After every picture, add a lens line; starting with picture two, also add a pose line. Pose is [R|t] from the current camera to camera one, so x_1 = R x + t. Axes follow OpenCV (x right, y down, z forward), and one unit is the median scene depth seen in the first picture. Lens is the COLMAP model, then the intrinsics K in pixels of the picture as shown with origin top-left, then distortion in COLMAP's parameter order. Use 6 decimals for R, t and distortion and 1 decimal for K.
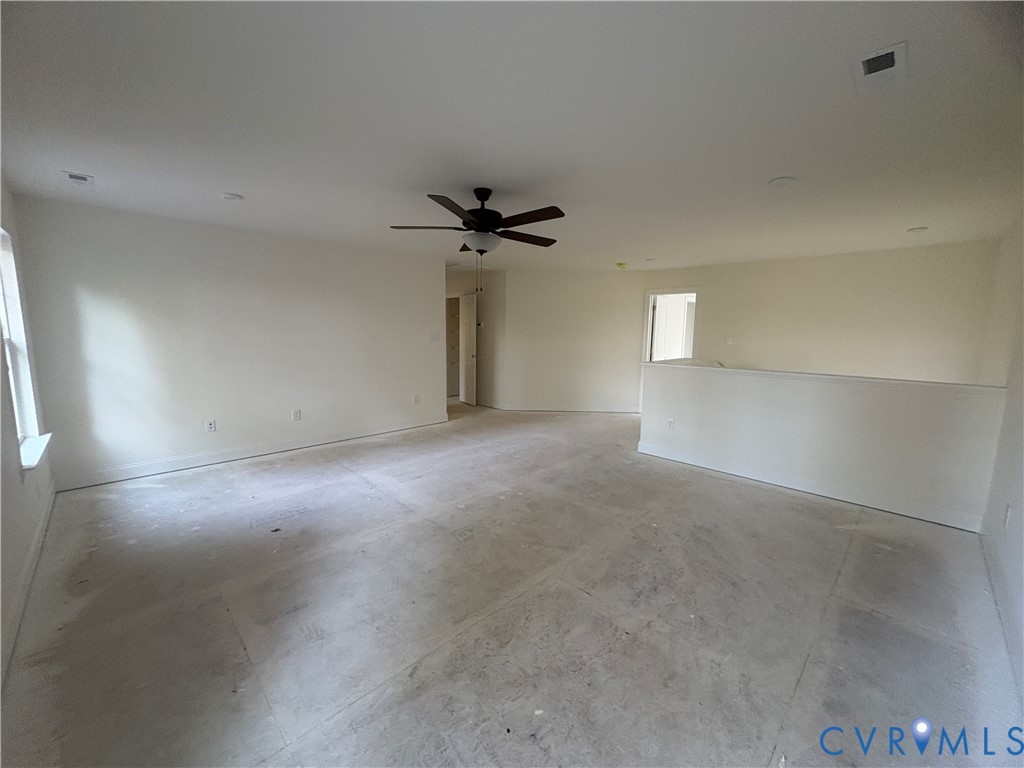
lens RADIAL K [[410.6, 0, 512.0], [0, 410.6, 383.0], [0, 0, 1]] dist [0.000916, 0.000578]
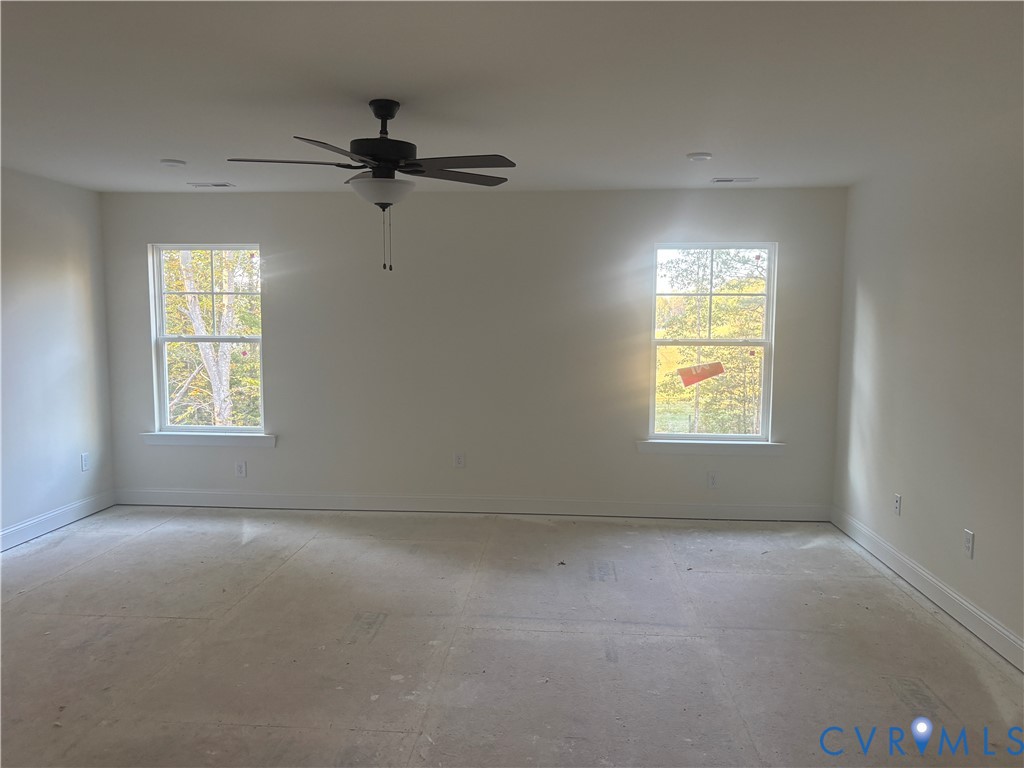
lens RADIAL K [[772.9, 0, 518.0], [0, 772.9, 388.9], [0, 0, 1]] dist [0.011711, -0.001781]
pose [[-0.748365, 0.042109, -0.661949, 0.469491], [-0.105255, 0.977798, 0.181197, -0.241046], [0.654883, 0.205275, -0.727318, 1.722673]]
